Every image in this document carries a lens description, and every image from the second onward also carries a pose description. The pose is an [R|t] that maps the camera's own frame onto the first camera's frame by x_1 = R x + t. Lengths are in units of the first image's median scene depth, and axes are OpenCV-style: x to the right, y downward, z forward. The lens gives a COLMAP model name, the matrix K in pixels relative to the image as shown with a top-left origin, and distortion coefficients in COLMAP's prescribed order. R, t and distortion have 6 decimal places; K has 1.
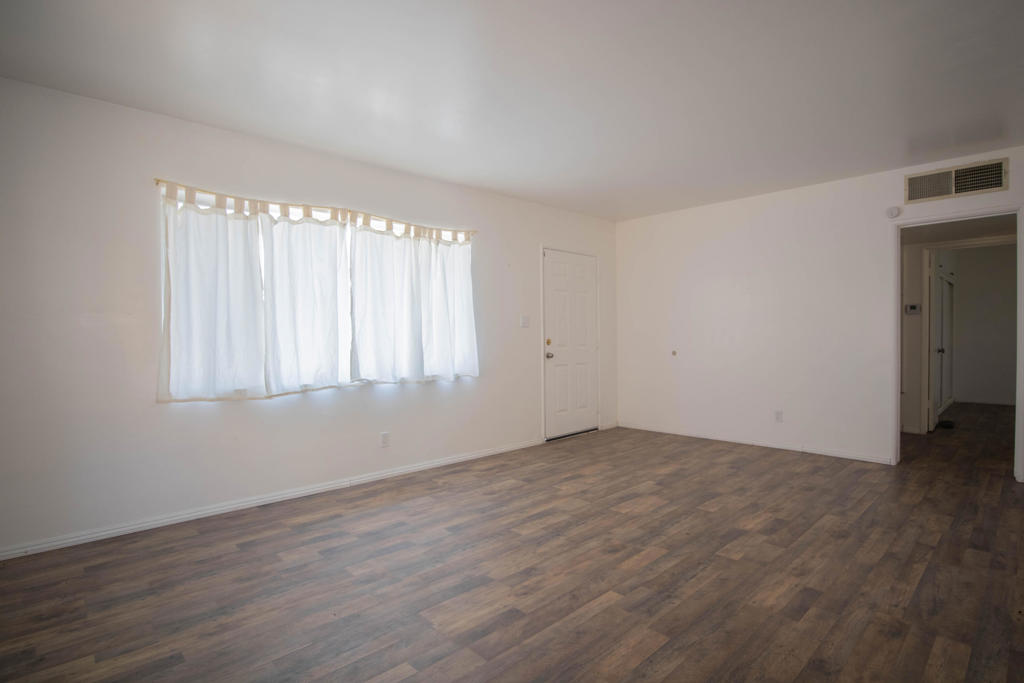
lens RADIAL K [[525.5, 0, 510.2], [0, 525.5, 341.8], [0, 0, 1]] dist [0.000869, 0.000224]
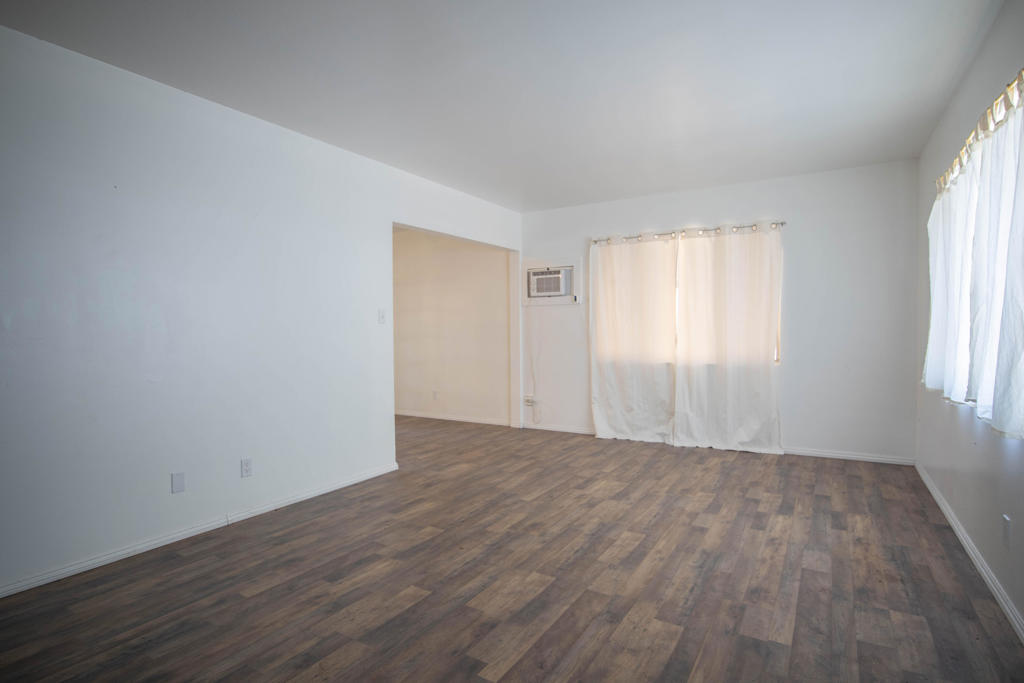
lens RADIAL K [[525.5, 0, 511.7], [0, 525.5, 338.6], [0, 0, 1]] dist [0.000869, 0.000224]
pose [[-0.967291, 0.019249, -0.252939, 0.476419], [0.012253, 0.999498, 0.029202, -0.025697], [0.253374, 0.025148, -0.967041, 1.894952]]
